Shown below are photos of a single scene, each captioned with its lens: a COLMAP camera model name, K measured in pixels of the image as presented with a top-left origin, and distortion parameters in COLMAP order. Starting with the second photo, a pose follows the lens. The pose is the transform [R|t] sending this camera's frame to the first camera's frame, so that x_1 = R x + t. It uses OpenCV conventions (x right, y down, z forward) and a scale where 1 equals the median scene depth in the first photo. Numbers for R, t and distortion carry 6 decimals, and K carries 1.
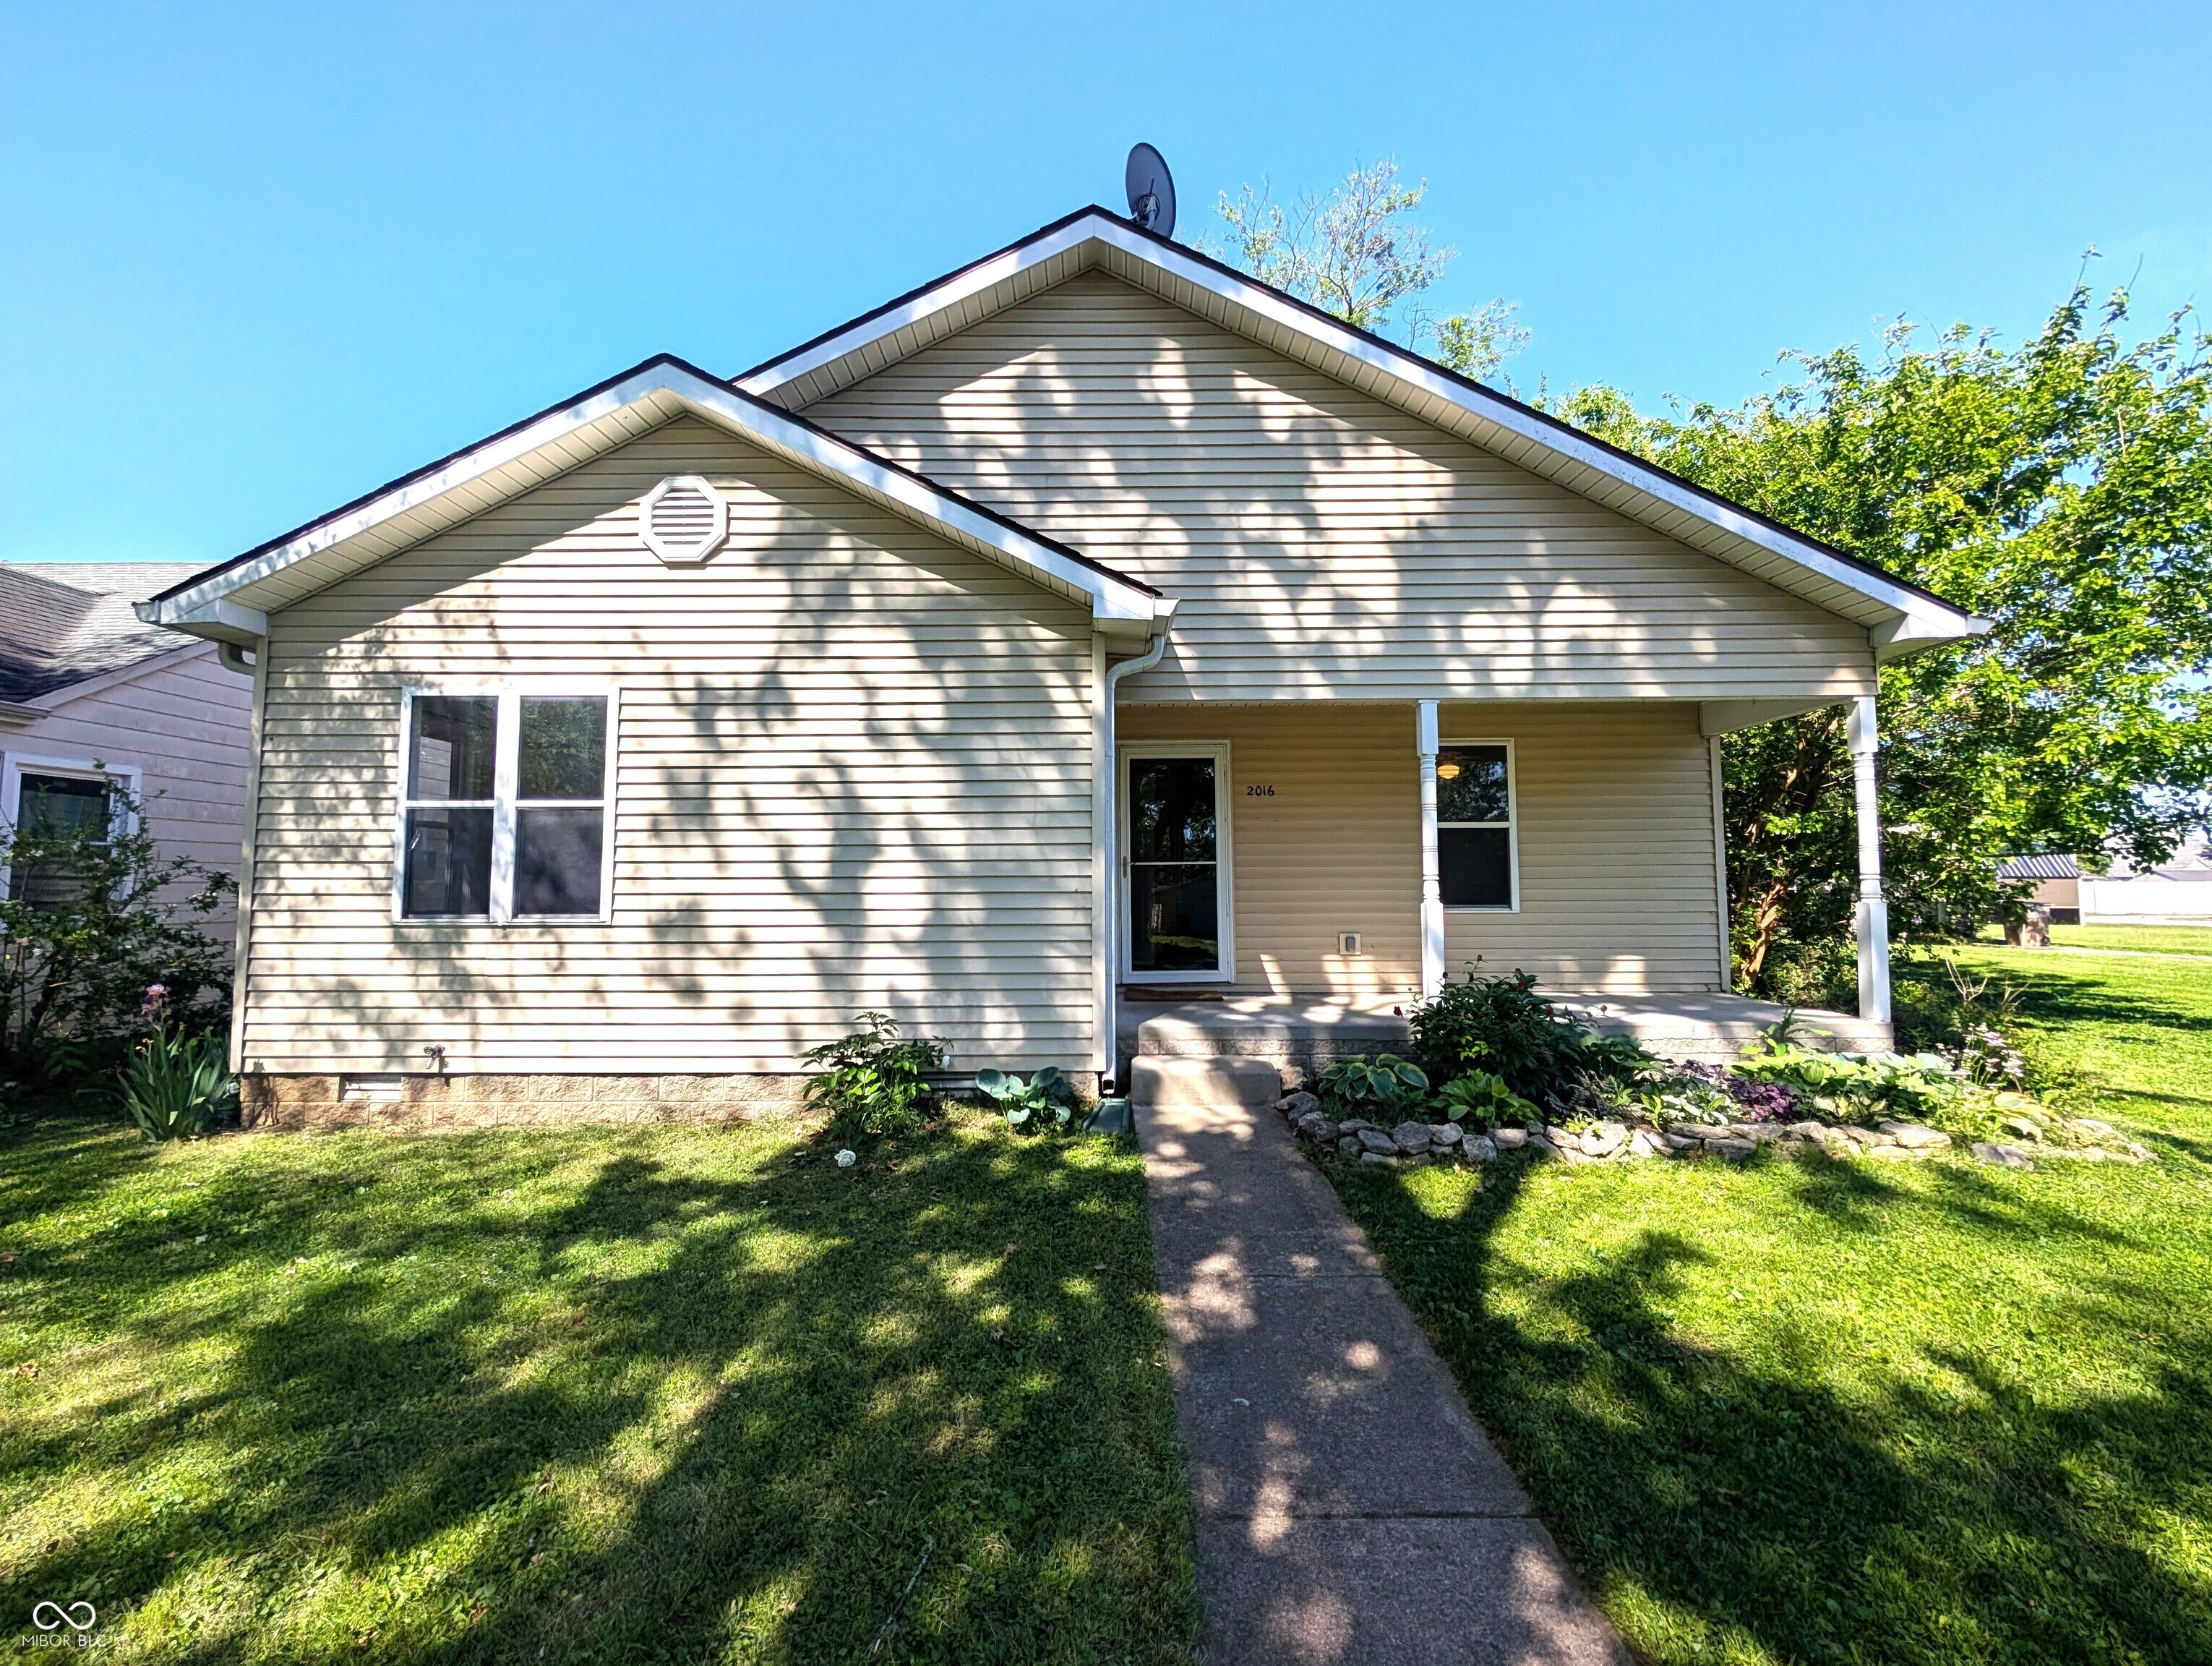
lens RADIAL K [[851.1, 0, 1112.3], [0, 851.1, 833.1], [0, 0, 1]] dist [-0.000365, 0.000841]
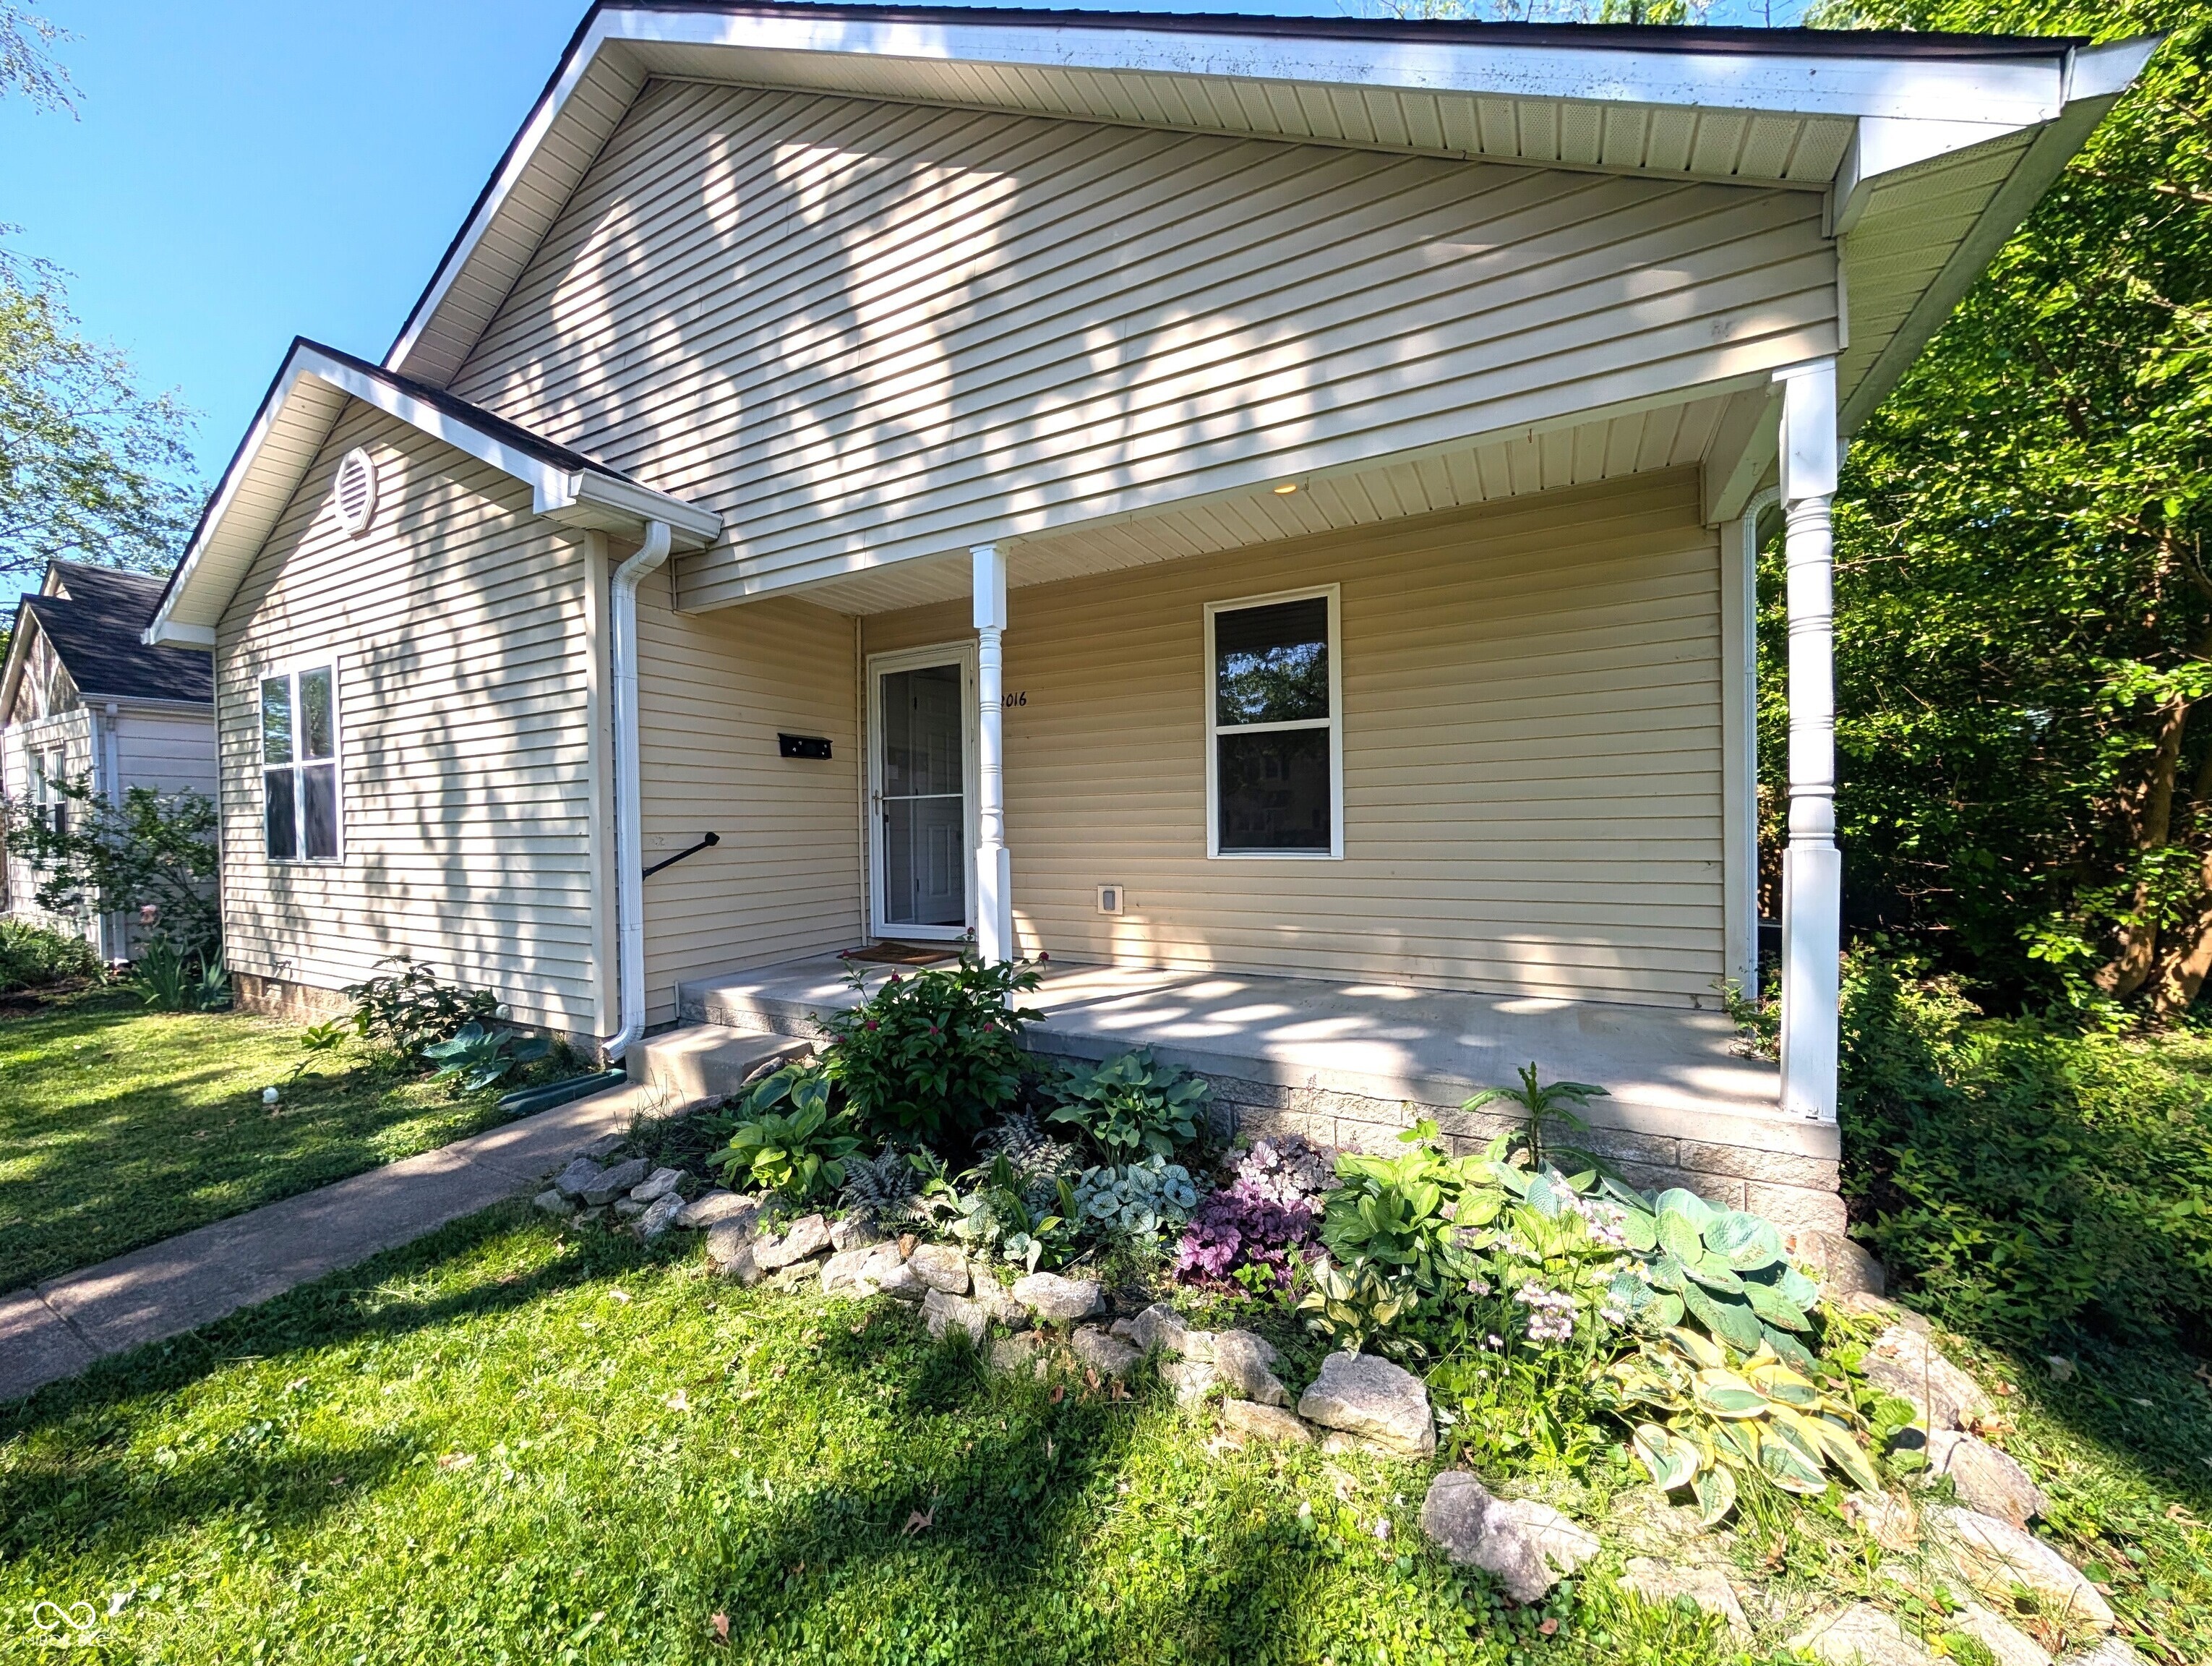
lens RADIAL K [[851.1, 0, 1099.6], [0, 851.1, 835.9], [0, 0, 1]] dist [-0.000365, 0.000841]
pose [[0.876110, -0.005446, -0.482081, 0.769679], [0.043389, 0.996769, 0.067593, 0.030110], [0.480155, -0.080136, 0.873515, 0.439637]]
